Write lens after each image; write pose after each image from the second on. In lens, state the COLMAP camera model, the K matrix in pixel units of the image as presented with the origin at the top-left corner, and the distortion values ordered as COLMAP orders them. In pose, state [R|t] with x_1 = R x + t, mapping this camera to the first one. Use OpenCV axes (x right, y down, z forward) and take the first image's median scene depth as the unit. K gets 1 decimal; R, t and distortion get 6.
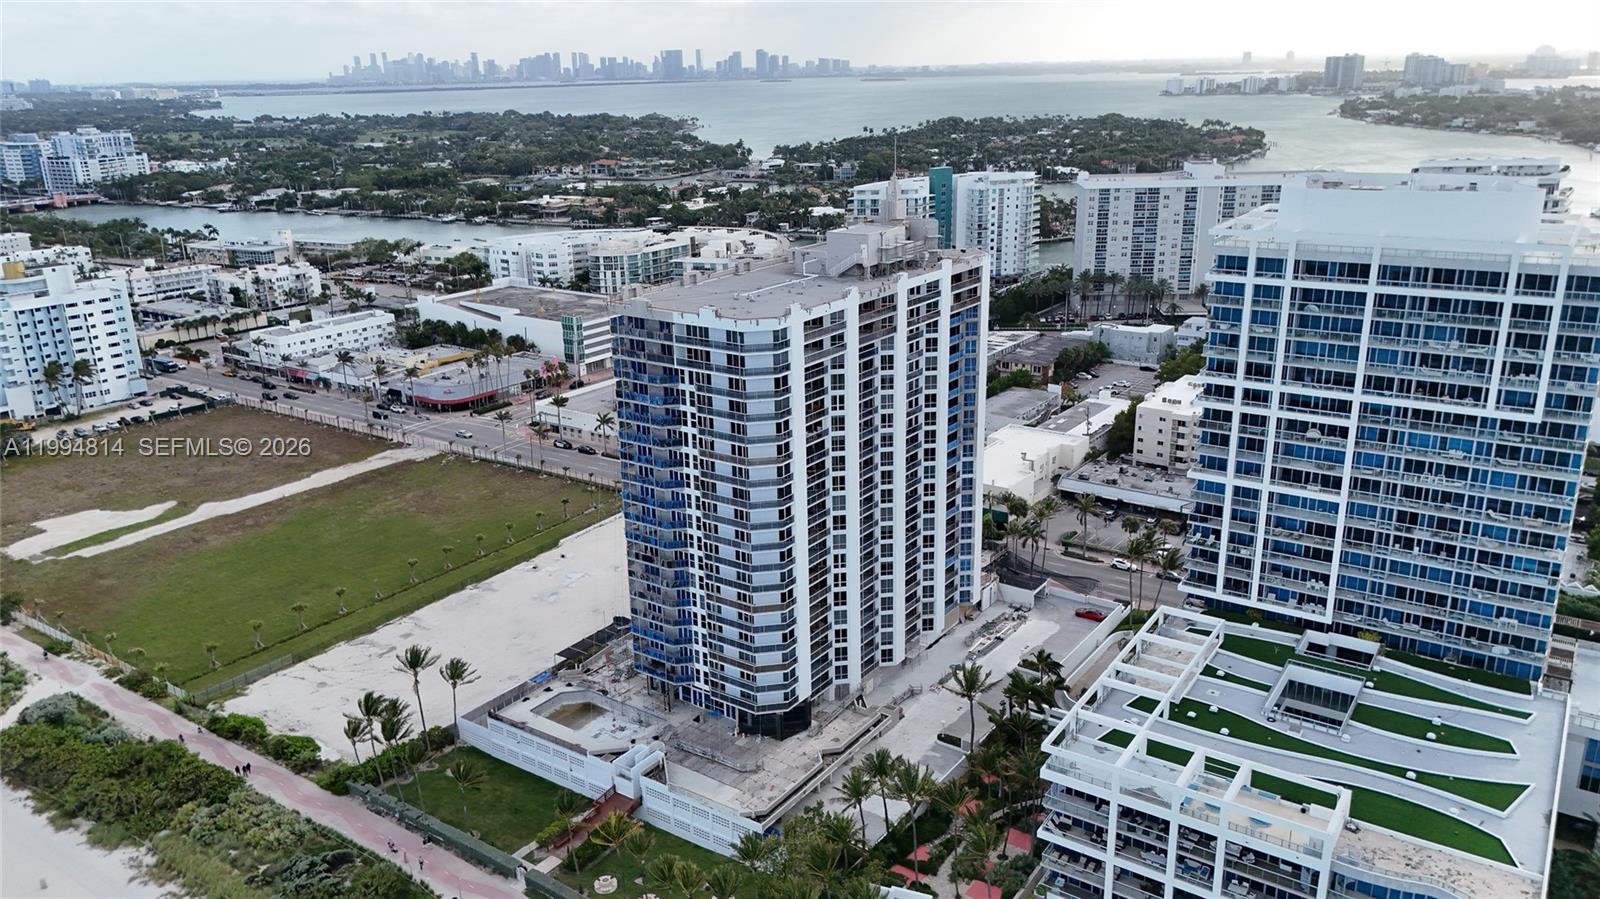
lens RADIAL K [[1171.7, 0, 783.9], [0, 1171.7, 442.2], [0, 0, 1]] dist [0.062467, -0.039493]
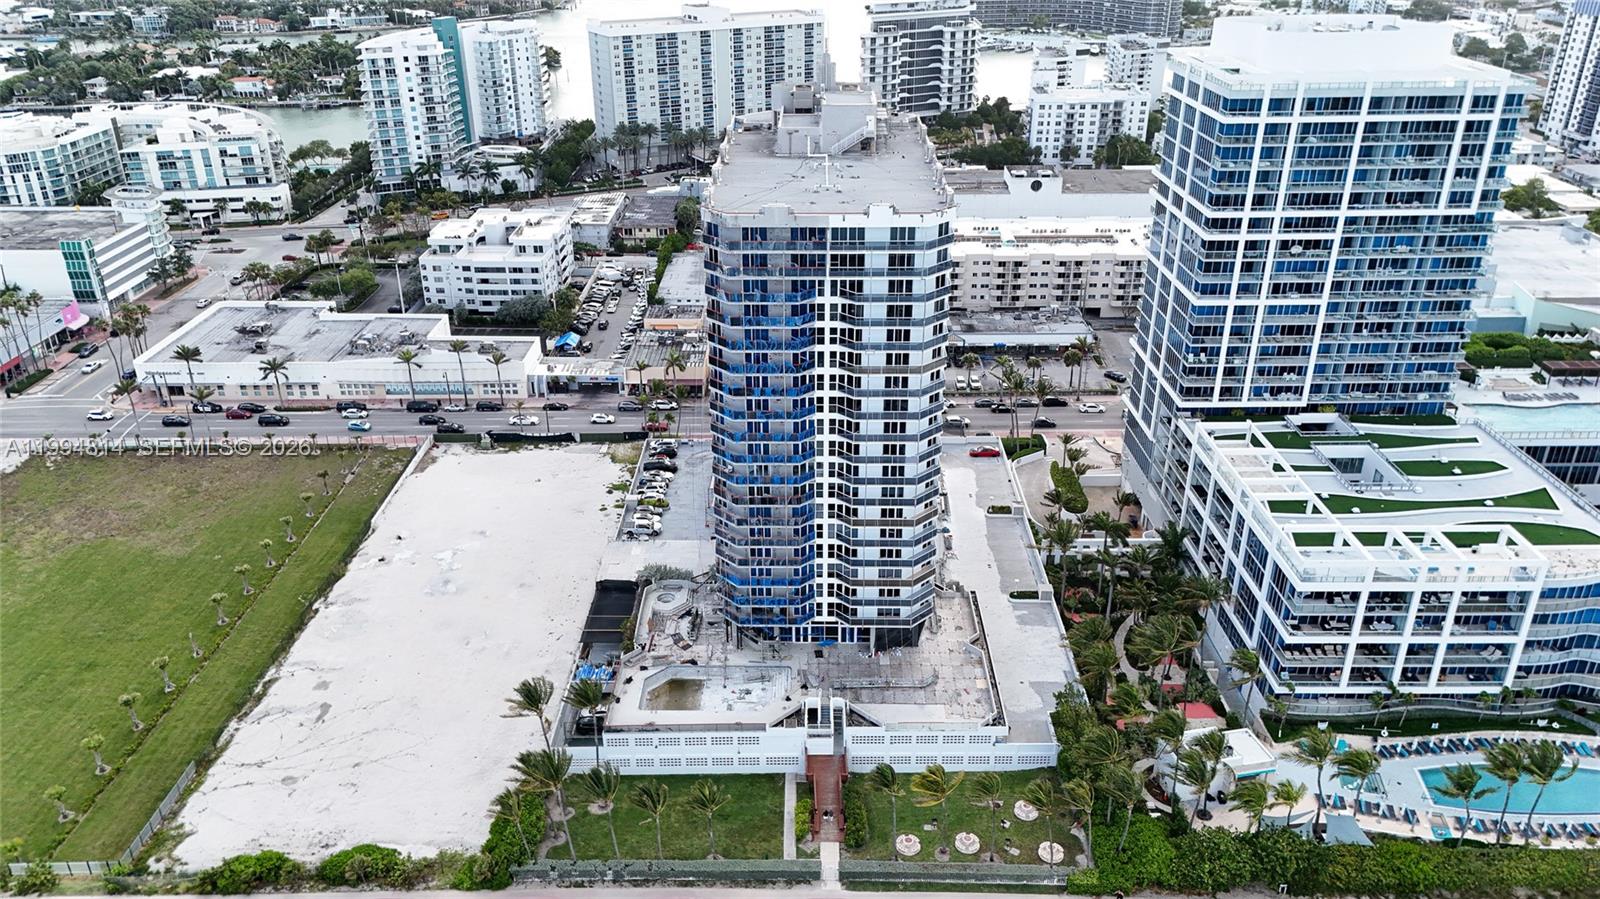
lens RADIAL K [[1171.7, 0, 794.7], [0, 1171.7, 449.2], [0, 0, 1]] dist [0.062467, -0.039493]
pose [[0.821245, -0.230315, 0.522026, -0.588841], [0.160779, 0.971249, 0.175574, -0.096612], [-0.547455, -0.060259, 0.834663, 0.271735]]
